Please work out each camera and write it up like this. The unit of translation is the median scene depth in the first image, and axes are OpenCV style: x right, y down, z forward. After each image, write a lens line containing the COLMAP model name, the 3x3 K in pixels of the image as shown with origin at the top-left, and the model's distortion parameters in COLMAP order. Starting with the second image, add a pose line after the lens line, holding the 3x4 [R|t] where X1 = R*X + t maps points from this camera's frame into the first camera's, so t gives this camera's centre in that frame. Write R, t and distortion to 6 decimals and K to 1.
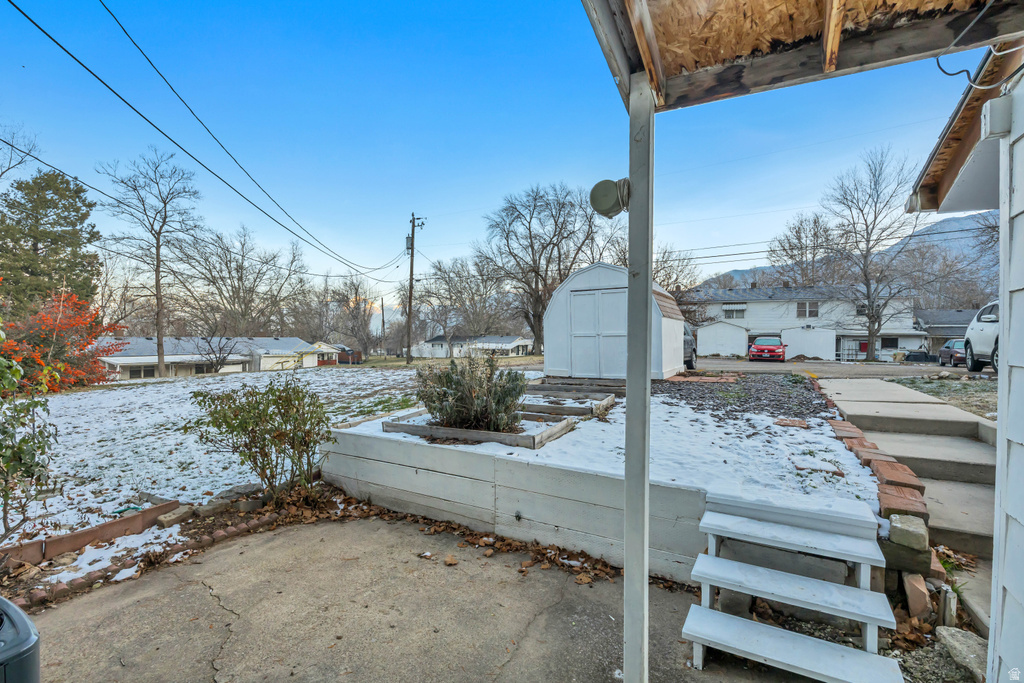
lens RADIAL K [[459.2, 0, 510.9], [0, 459.2, 337.2], [0, 0, 1]] dist [-0.009537, -0.000657]
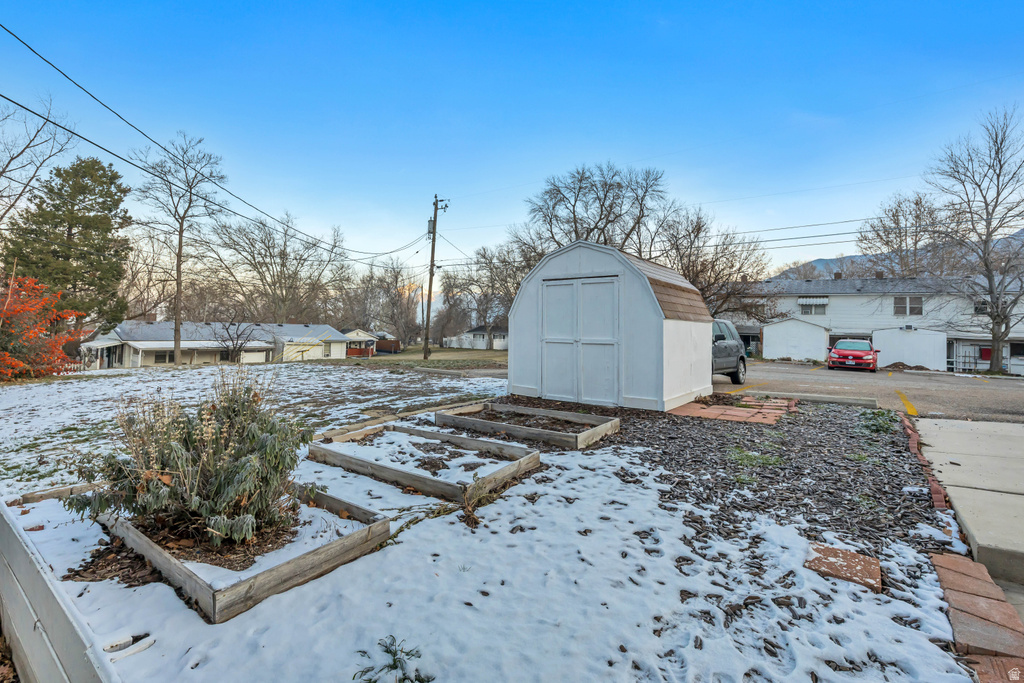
lens RADIAL K [[459.2, 0, 517.6], [0, 459.2, 303.0], [0, 0, 1]] dist [-0.009537, -0.000657]
pose [[0.990414, 0.017305, -0.137042, 0.071083], [-0.024087, 0.998558, -0.047982, -0.010125], [0.136014, 0.050823, 0.989402, 0.100705]]
